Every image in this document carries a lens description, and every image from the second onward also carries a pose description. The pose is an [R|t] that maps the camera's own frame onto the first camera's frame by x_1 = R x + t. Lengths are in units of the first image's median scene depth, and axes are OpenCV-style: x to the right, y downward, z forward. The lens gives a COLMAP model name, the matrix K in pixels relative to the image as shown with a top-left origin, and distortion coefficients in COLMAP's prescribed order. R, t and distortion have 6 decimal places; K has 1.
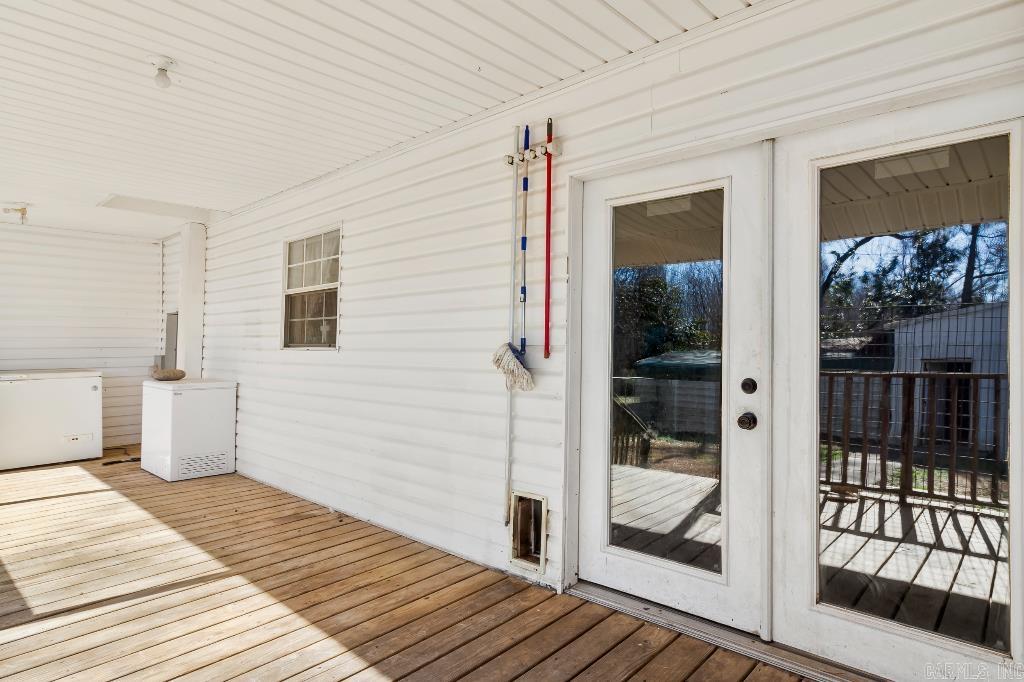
lens RADIAL K [[567.2, 0, 512.0], [0, 567.2, 341.0], [0, 0, 1]] dist [0.022130, 0.000024]
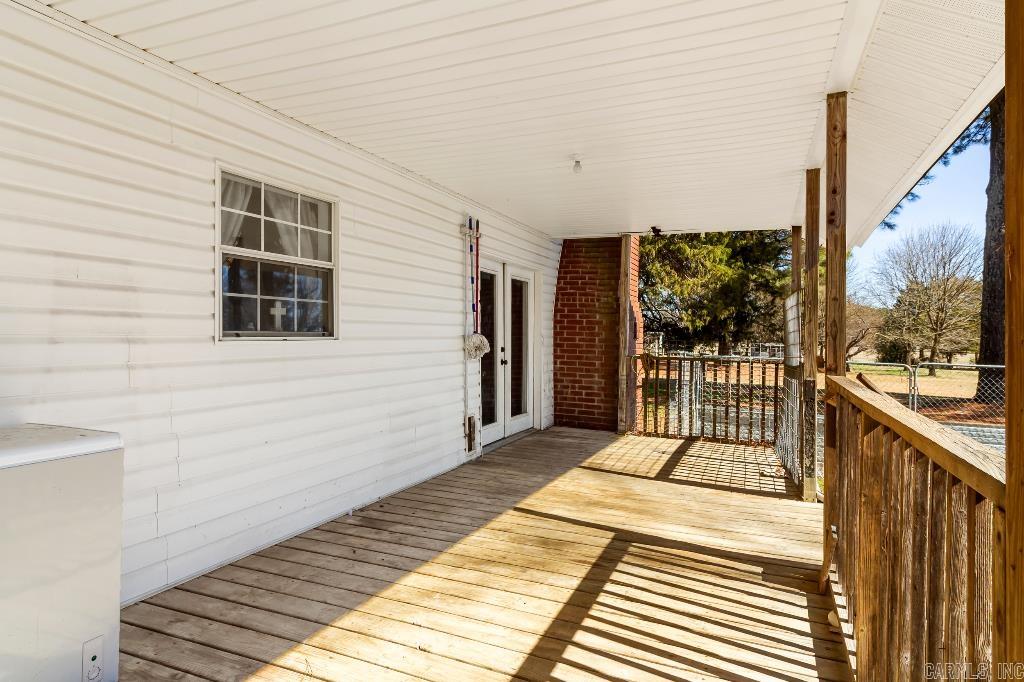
lens RADIAL K [[583.1, 0, 512.0], [0, 583.1, 341.0], [0, 0, 1]] dist [0.000500, -0.000091]
pose [[-0.321371, -0.010791, 0.946892, -1.436210], [-0.011390, 0.999907, 0.007529, 0.009879], [-0.946885, -0.008366, -0.321464, 1.179766]]
